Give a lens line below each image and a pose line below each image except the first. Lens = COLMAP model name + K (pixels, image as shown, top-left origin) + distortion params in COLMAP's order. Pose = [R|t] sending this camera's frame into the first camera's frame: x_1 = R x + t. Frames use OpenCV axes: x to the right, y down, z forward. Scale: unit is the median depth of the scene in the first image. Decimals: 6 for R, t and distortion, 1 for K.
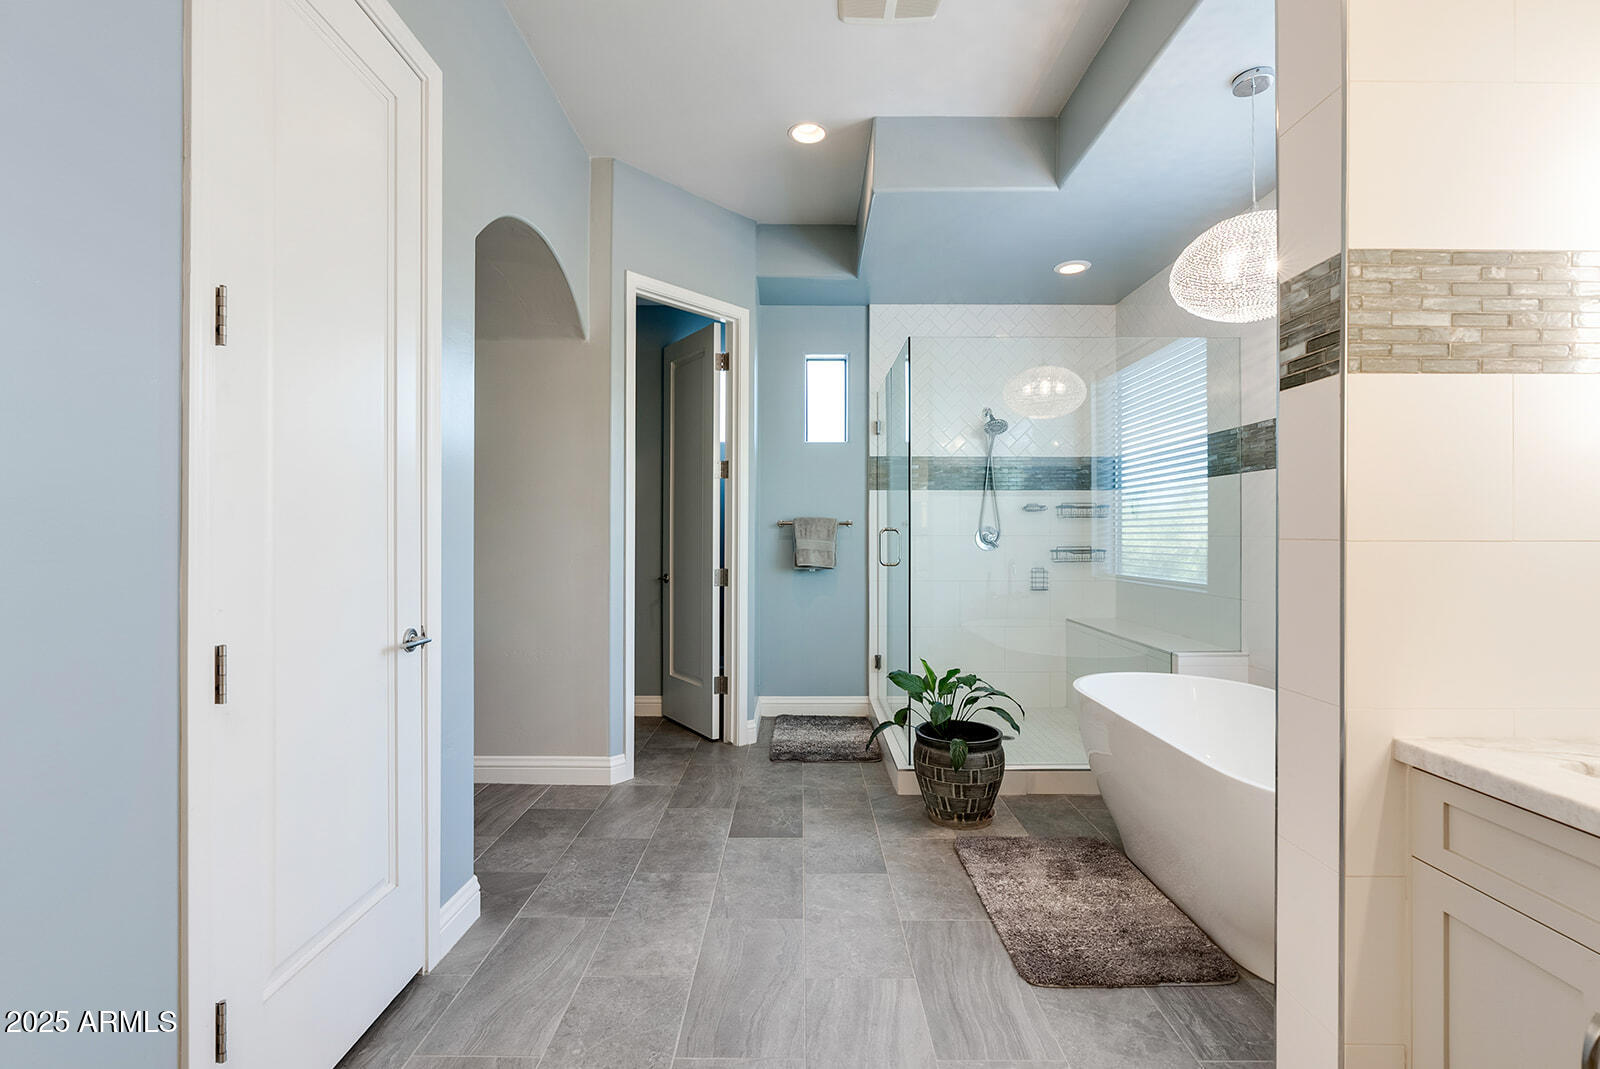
lens RADIAL K [[727.3, 0, 805.7], [0, 727.3, 533.3], [0, 0, 1]] dist [-0.007931, 0.002507]
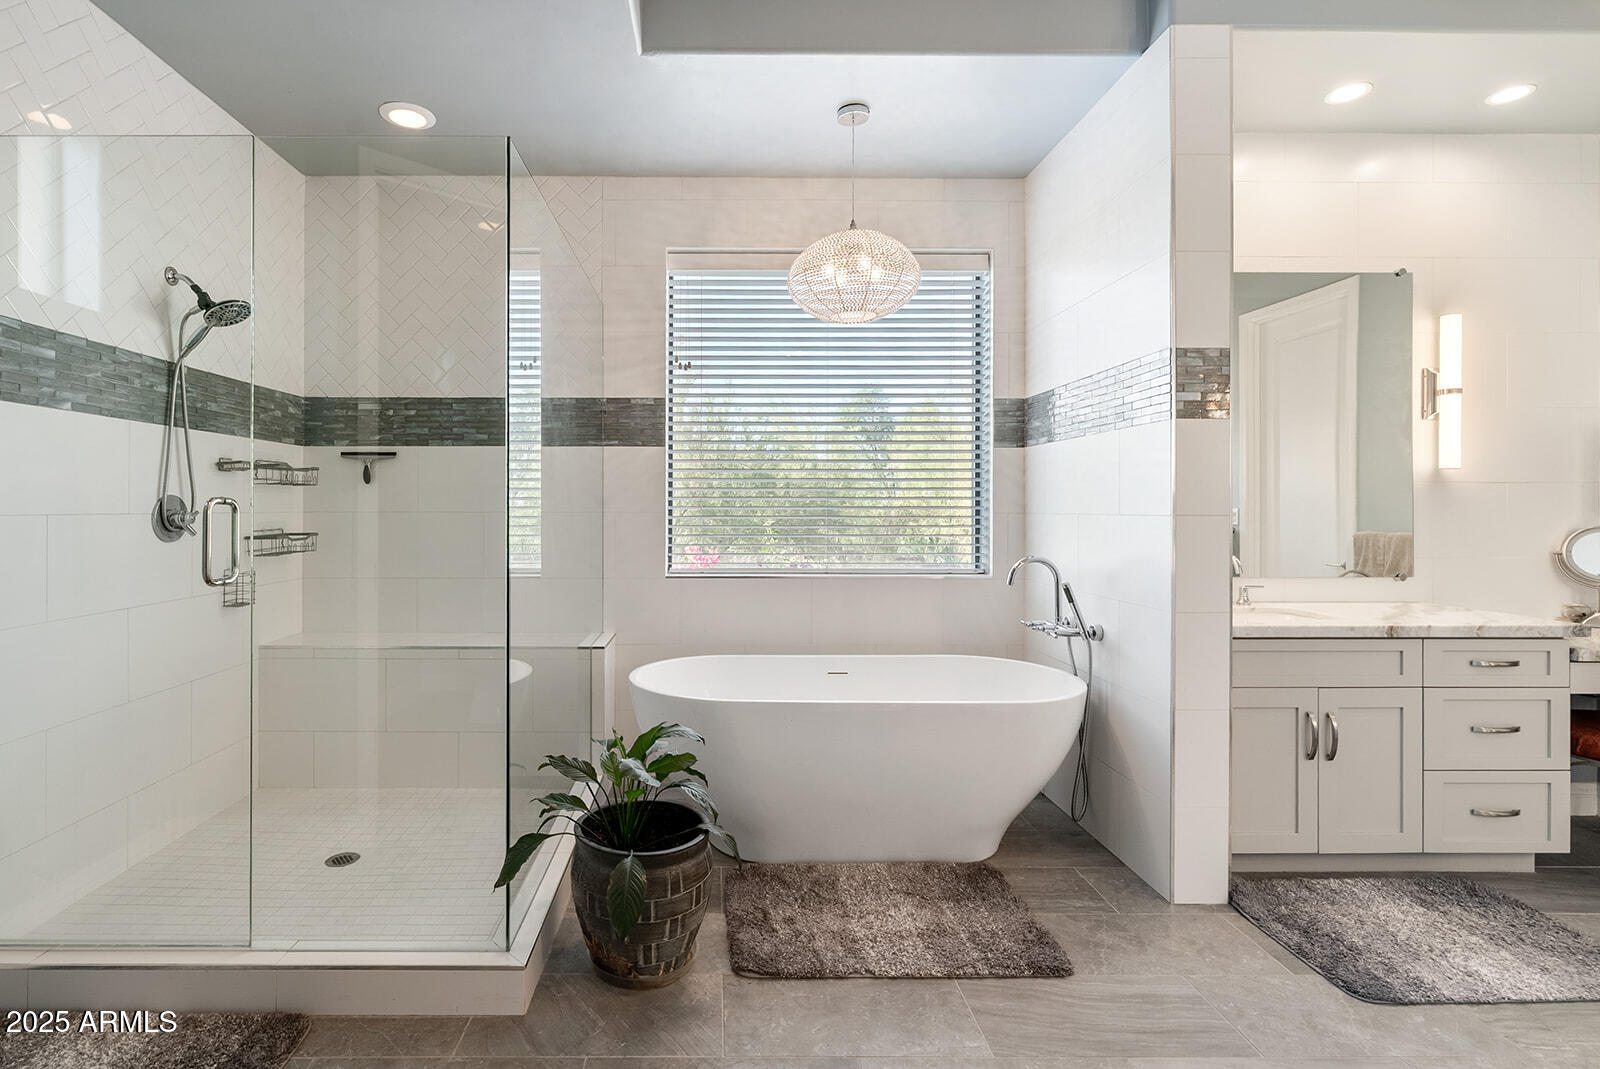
lens RADIAL K [[740.5, 0, 759.3], [0, 740.5, 509.9], [0, 0, 1]] dist [-0.007045, 0.003272]
pose [[0.000052, -0.004012, 0.999992, -0.581428], [-0.002266, 0.999989, 0.004012, -0.005328], [-0.999997, -0.002266, 0.000043, 1.213943]]
